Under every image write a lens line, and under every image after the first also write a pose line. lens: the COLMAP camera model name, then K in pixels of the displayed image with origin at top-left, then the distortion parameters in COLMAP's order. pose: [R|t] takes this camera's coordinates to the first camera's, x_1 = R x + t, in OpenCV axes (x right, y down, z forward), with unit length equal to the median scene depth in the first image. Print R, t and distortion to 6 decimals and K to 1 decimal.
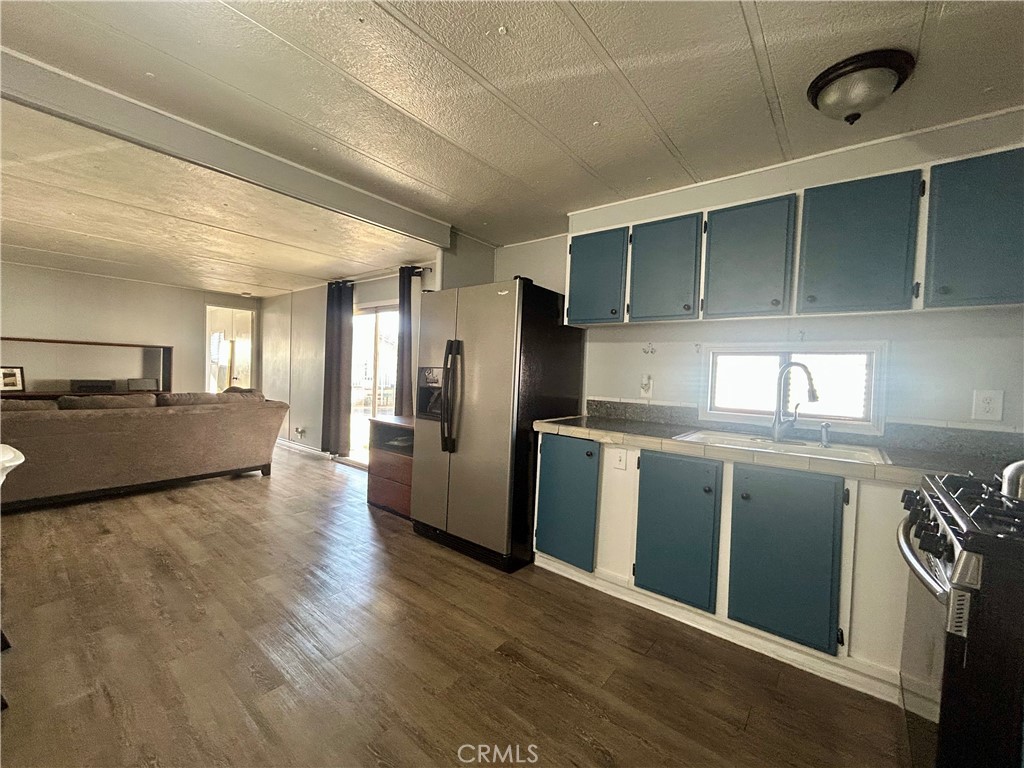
lens RADIAL K [[414.9, 0, 512.0], [0, 414.9, 384.0], [0, 0, 1]] dist [-0.002312, 0.000118]
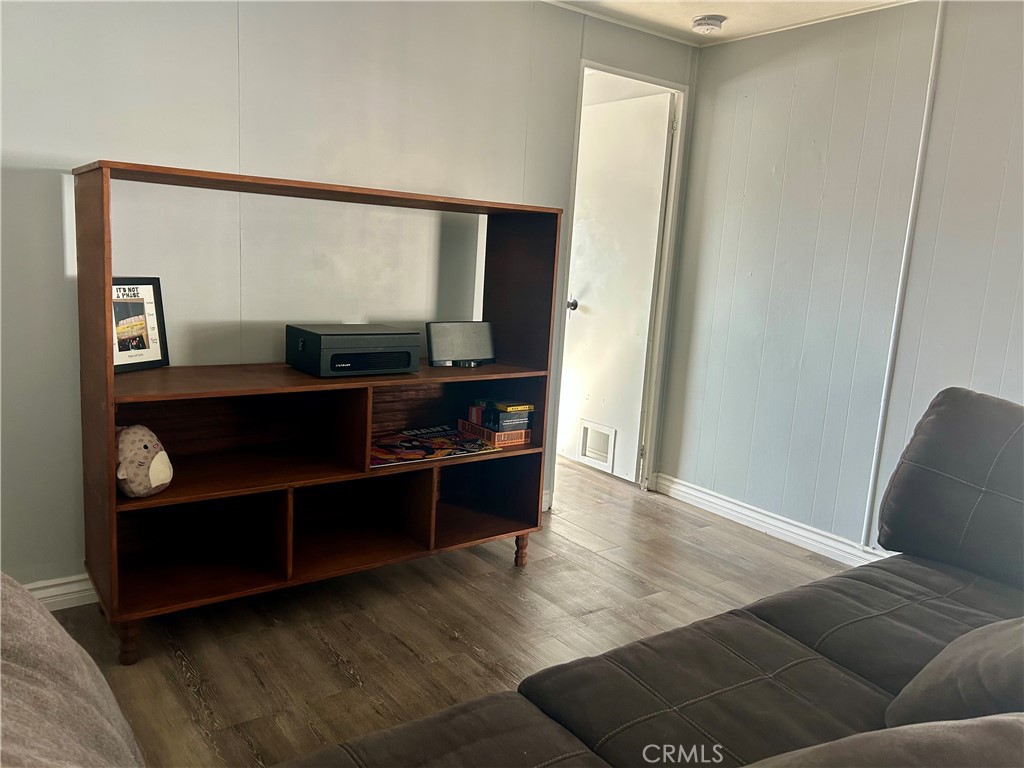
lens RADIAL K [[777.7, 0, 512.0], [0, 777.7, 384.0], [0, 0, 1]] dist [0.064794, -0.083298]
pose [[0.969534, 0.062171, -0.236937, -0.816193], [-0.030923, 0.990581, 0.133388, -0.048035], [0.242998, -0.121998, 0.962324, 0.536284]]
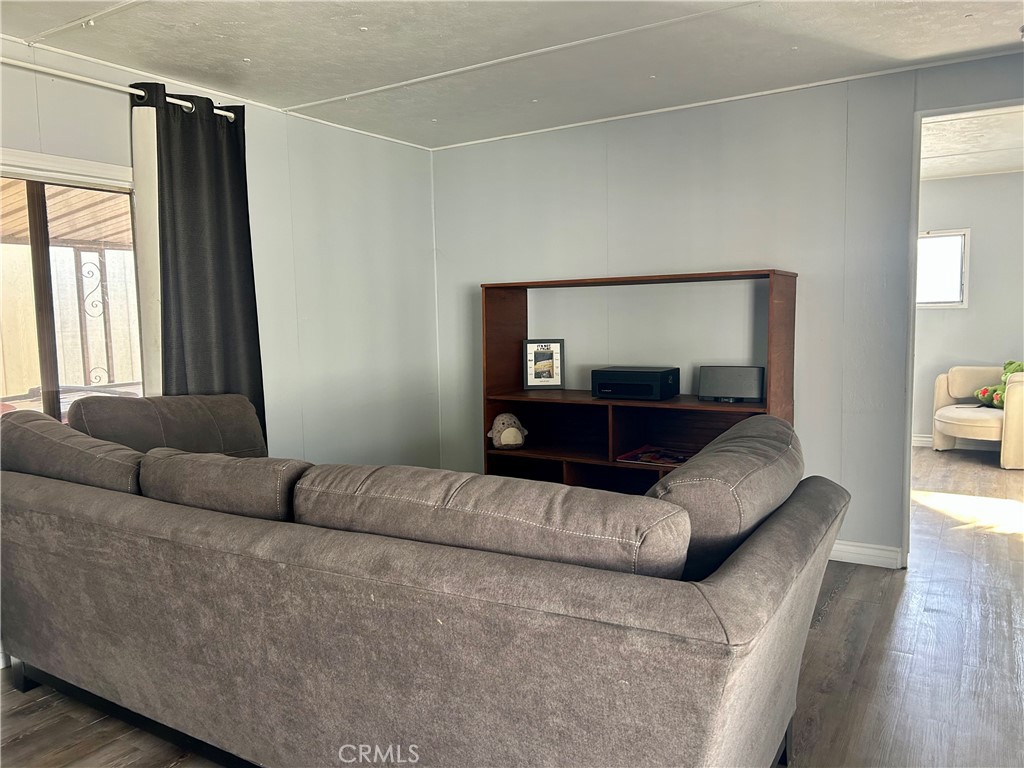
lens RADIAL K [[777.7, 0, 512.0], [0, 777.7, 384.0], [0, 0, 1]] dist [0.064794, -0.083298]
pose [[0.111214, 0.053967, -0.992330, -0.253764], [-0.000745, 0.998529, 0.054220, -0.037950], [0.993796, -0.005291, 0.111090, 0.827482]]
